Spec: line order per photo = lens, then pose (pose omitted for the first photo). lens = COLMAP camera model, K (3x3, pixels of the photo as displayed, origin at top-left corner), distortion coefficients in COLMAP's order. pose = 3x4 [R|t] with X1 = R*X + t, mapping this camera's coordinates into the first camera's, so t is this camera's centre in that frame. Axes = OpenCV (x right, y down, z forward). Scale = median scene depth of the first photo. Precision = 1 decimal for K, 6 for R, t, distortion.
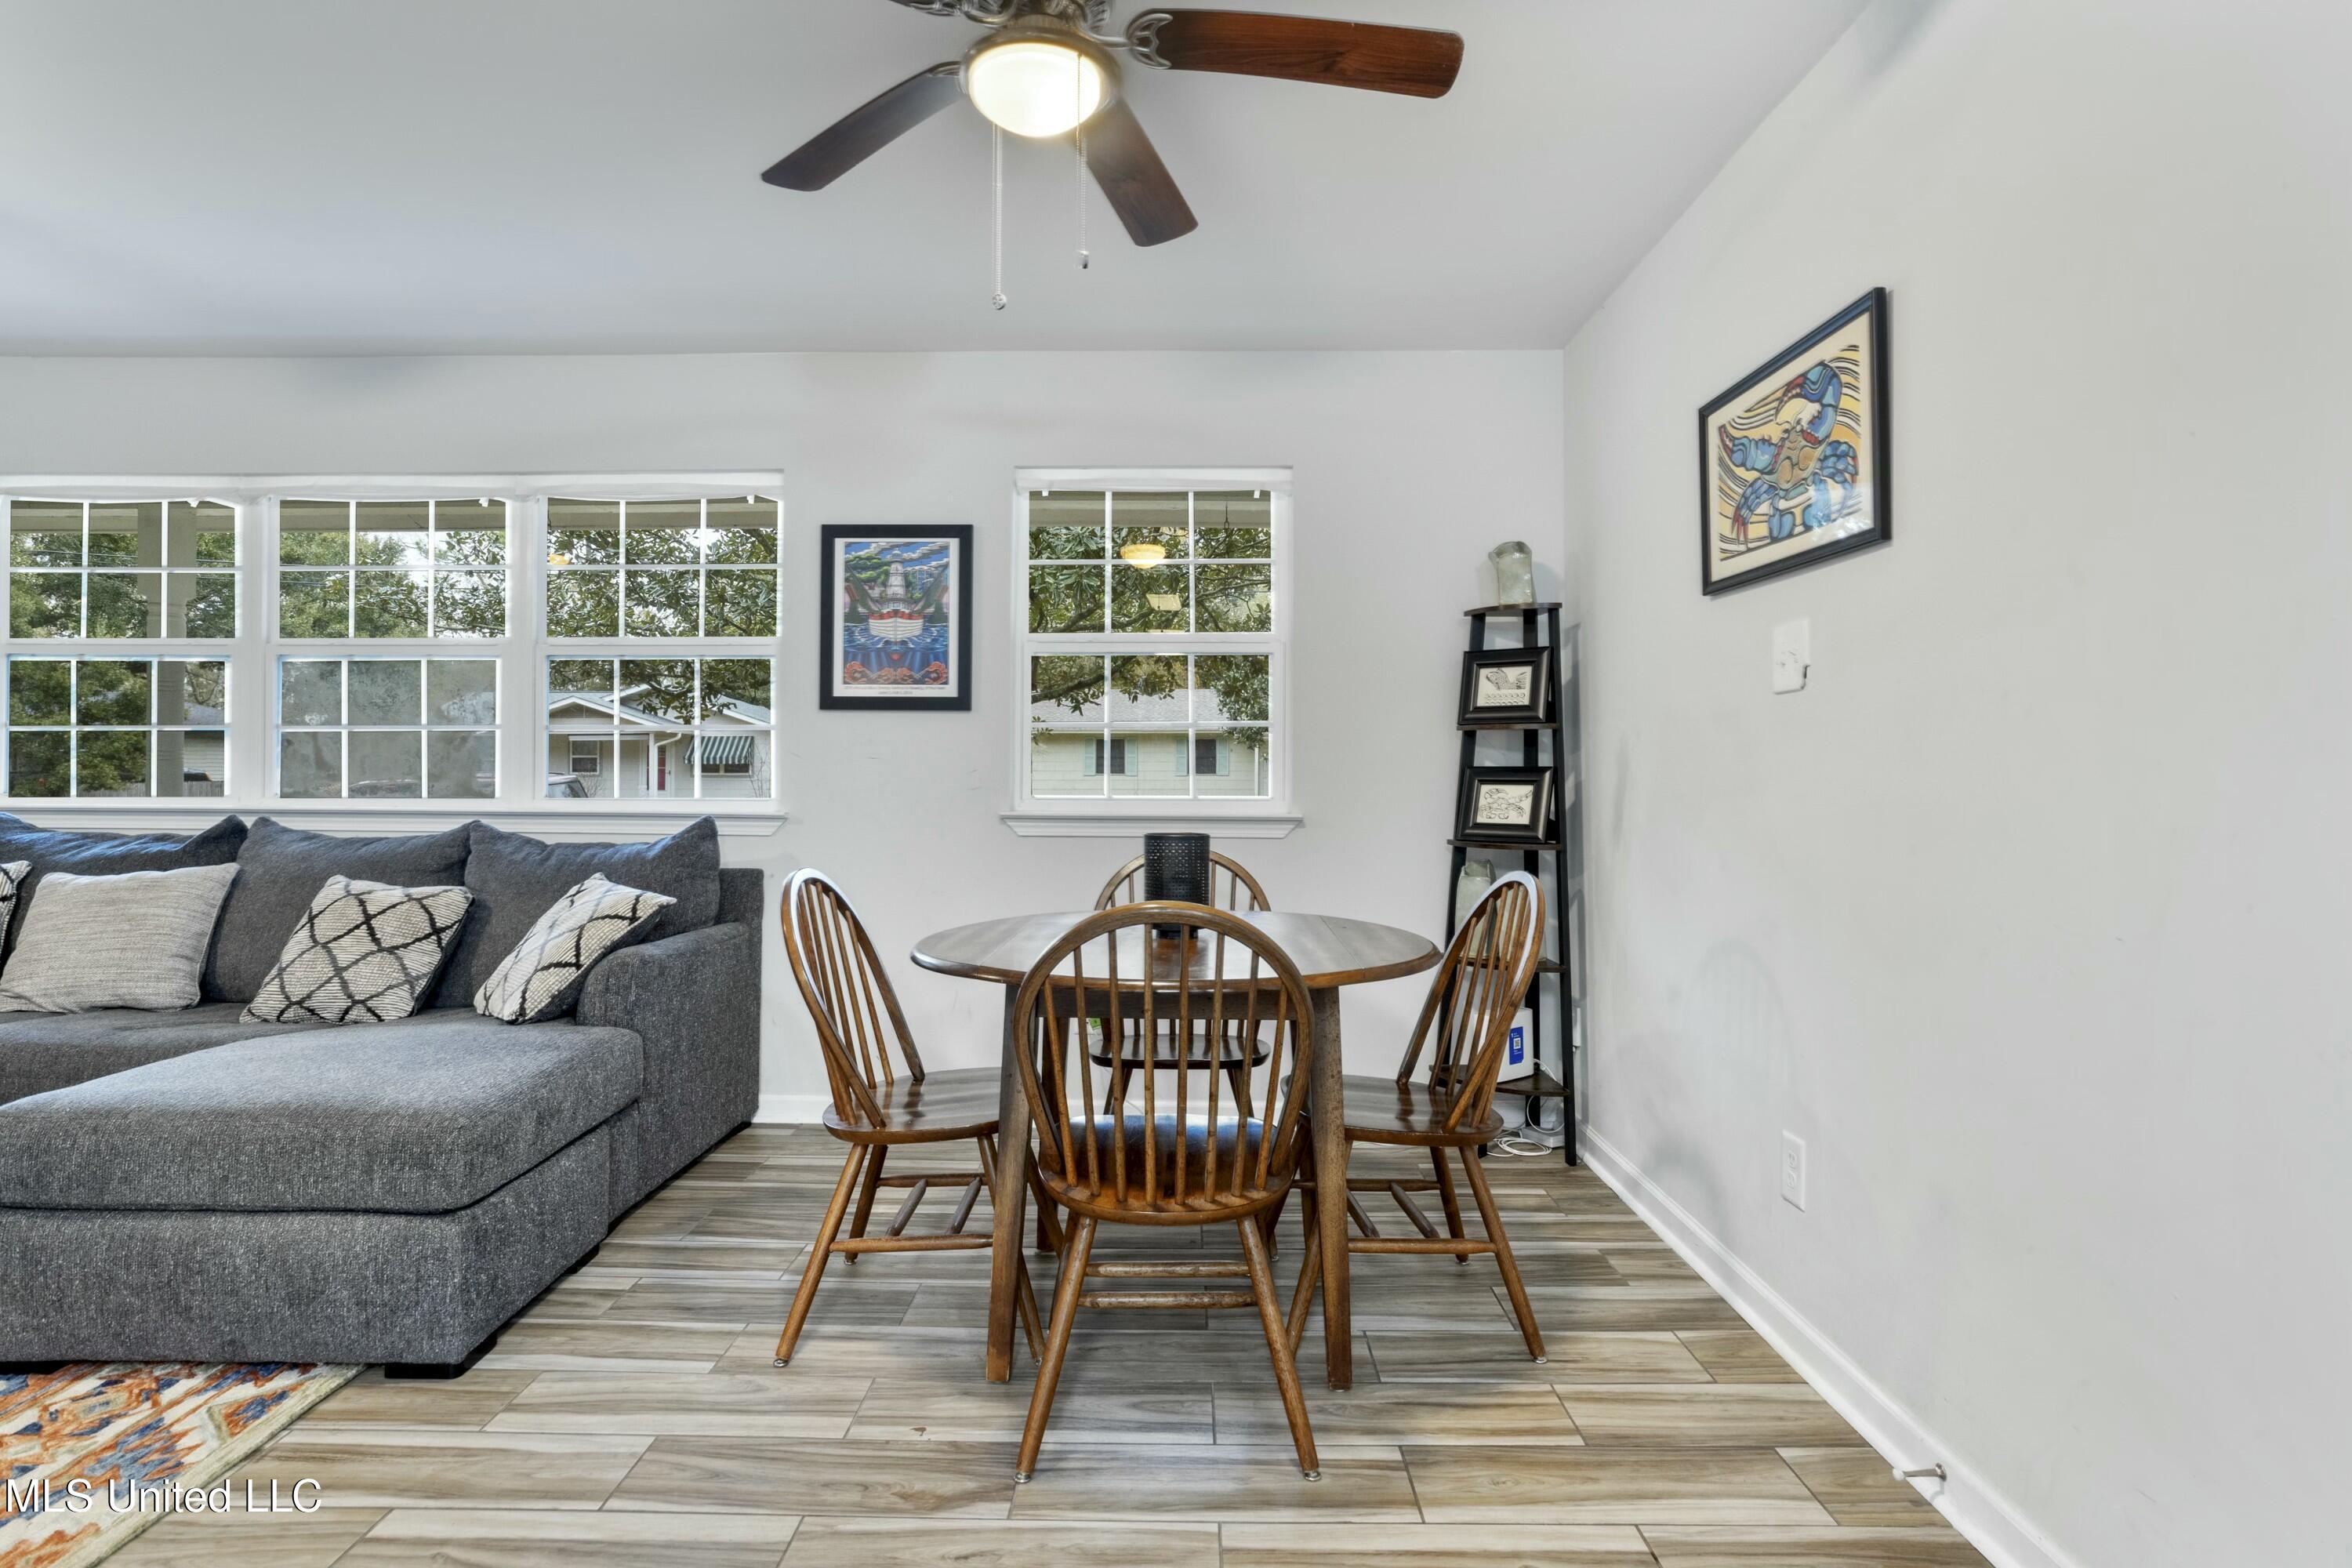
lens RADIAL K [[1217.4, 0, 1173.9], [0, 1217.4, 769.2], [0, 0, 1]] dist [-0.053737, 0.034626]
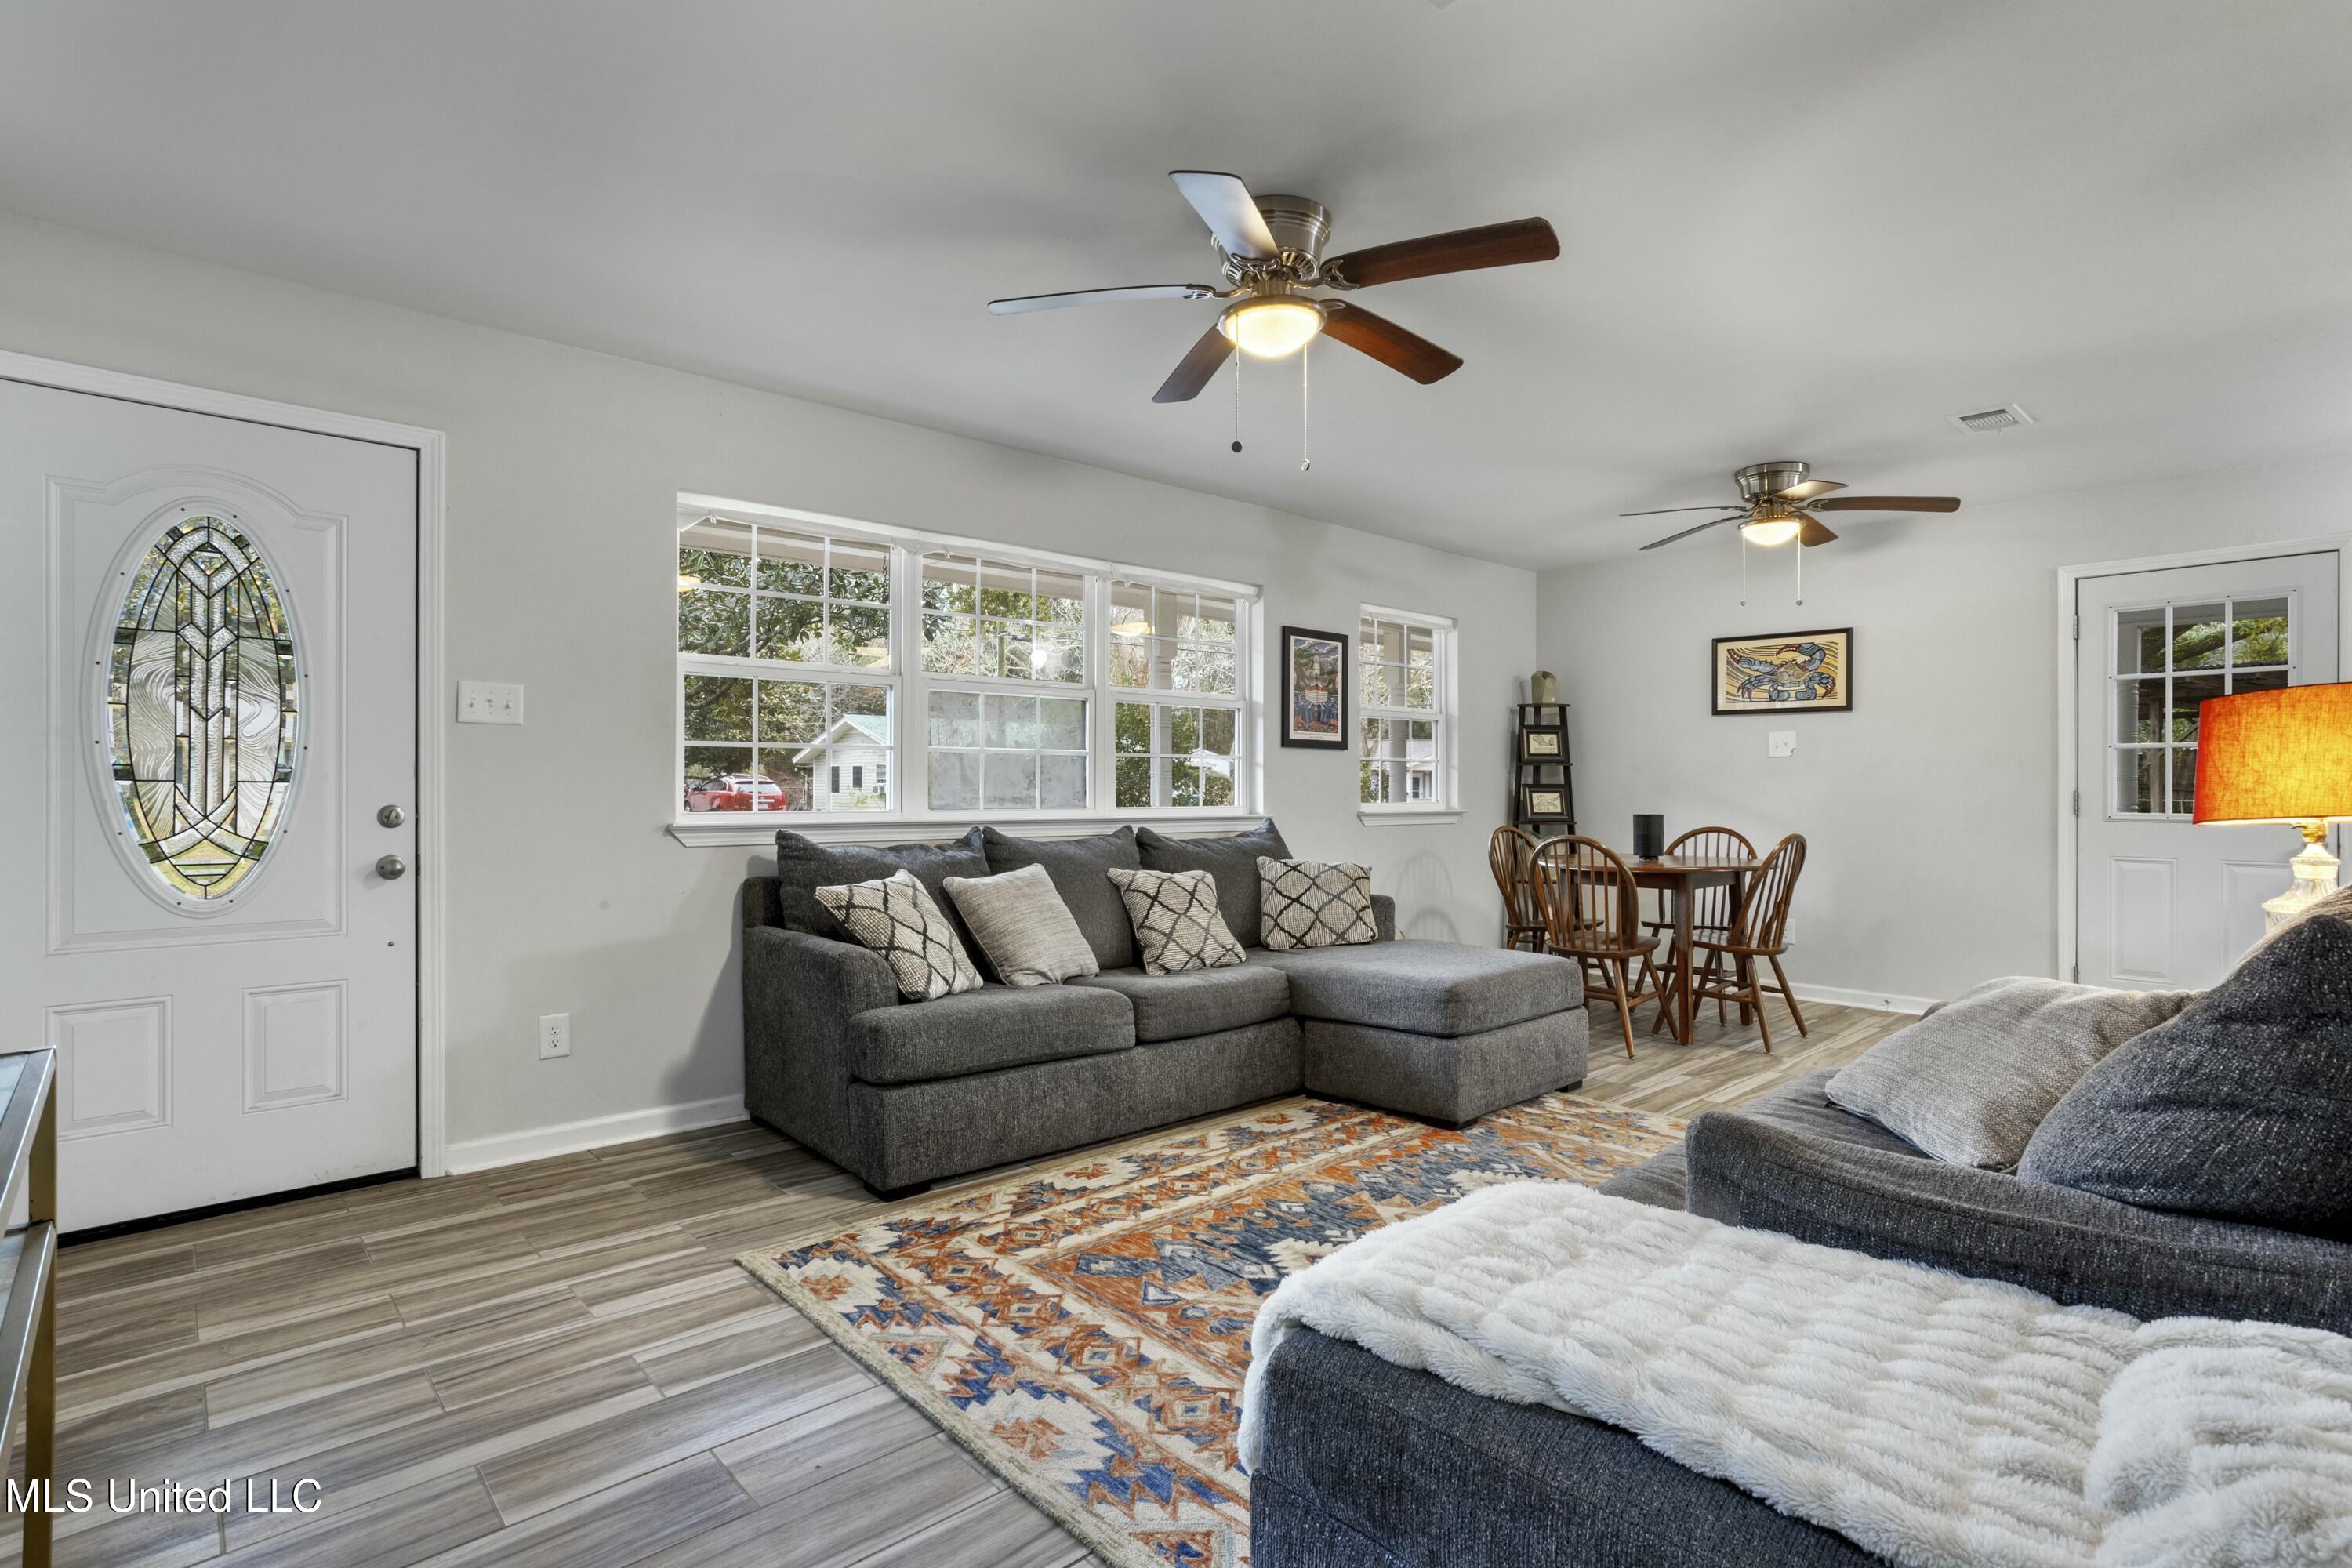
lens RADIAL K [[1147.1, 0, 1170.8], [0, 1147.1, 801.8], [0, 0, 1]] dist [-0.056693, 0.035693]
pose [[0.733366, -0.011538, 0.679737, -1.568480], [0.000225, 0.999860, 0.016729, -0.004755], [-0.679834, -0.012115, 0.733266, 0.040940]]
